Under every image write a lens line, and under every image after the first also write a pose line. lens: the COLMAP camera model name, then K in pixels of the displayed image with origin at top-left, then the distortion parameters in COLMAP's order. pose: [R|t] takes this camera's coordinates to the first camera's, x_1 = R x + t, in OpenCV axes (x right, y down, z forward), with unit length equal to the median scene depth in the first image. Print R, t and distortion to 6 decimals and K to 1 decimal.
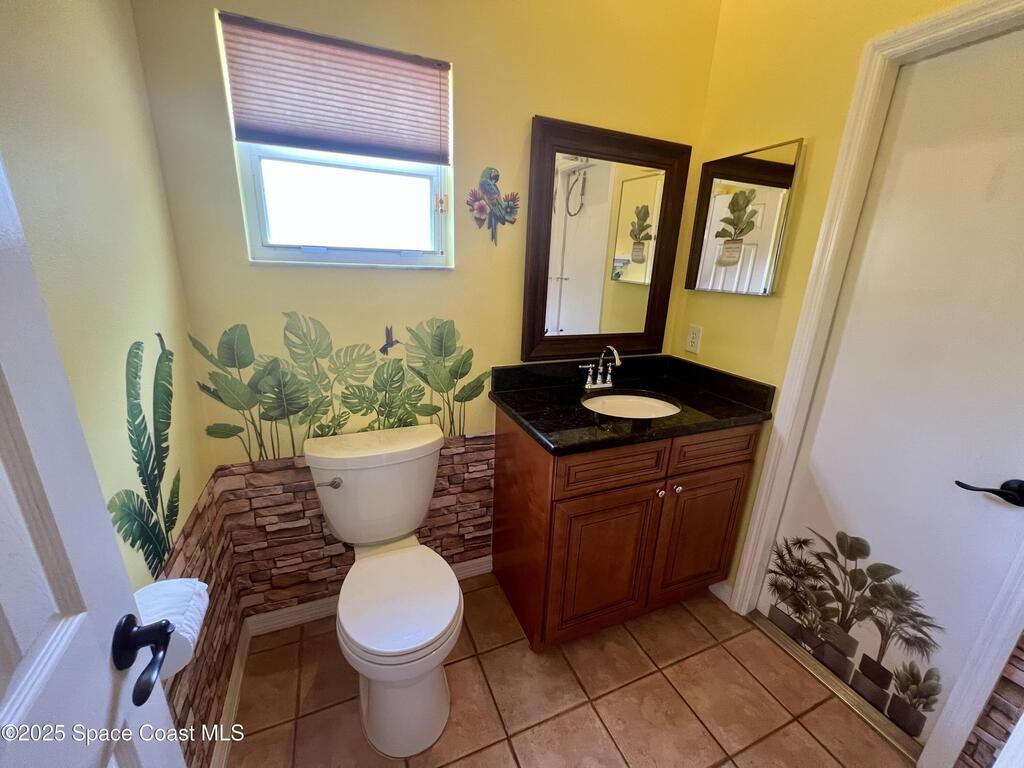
lens RADIAL K [[410.2, 0, 512.0], [0, 410.2, 384.0], [0, 0, 1]] dist [-0.001608, -0.000065]
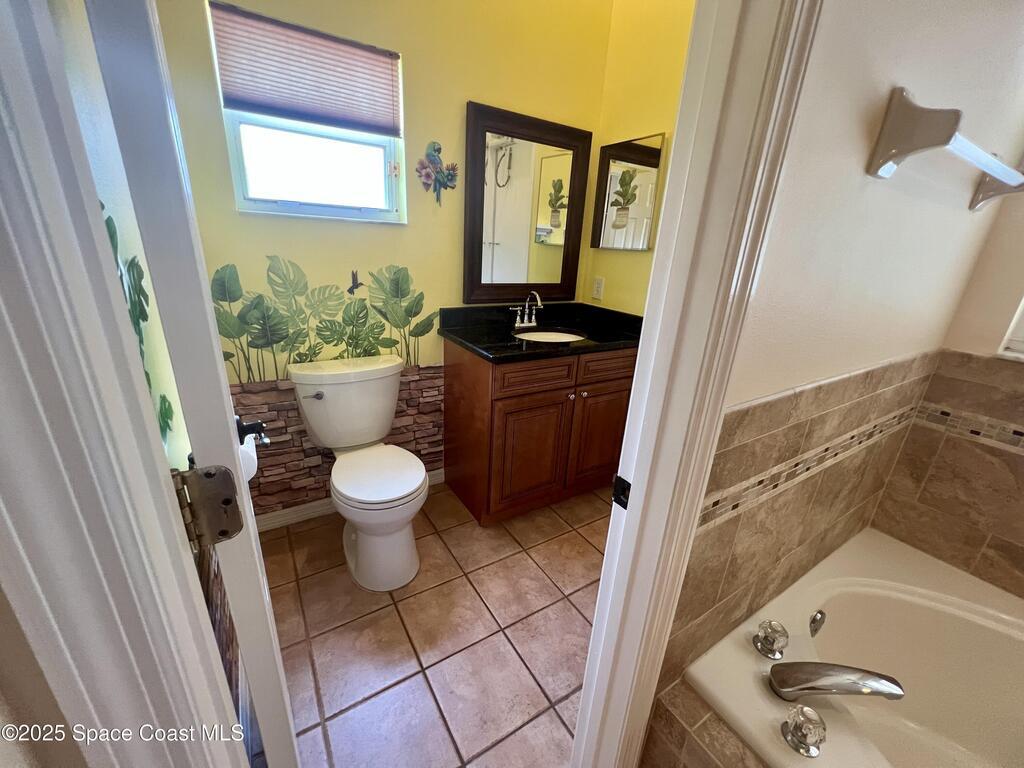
lens RADIAL K [[410.2, 0, 512.0], [0, 410.2, 384.0], [0, 0, 1]] dist [-0.001608, -0.000065]
pose [[0.986959, -0.036799, 0.156711, -0.040271], [0.028724, 0.998155, 0.053485, 0.142071], [-0.158390, -0.048286, 0.986195, -0.290492]]
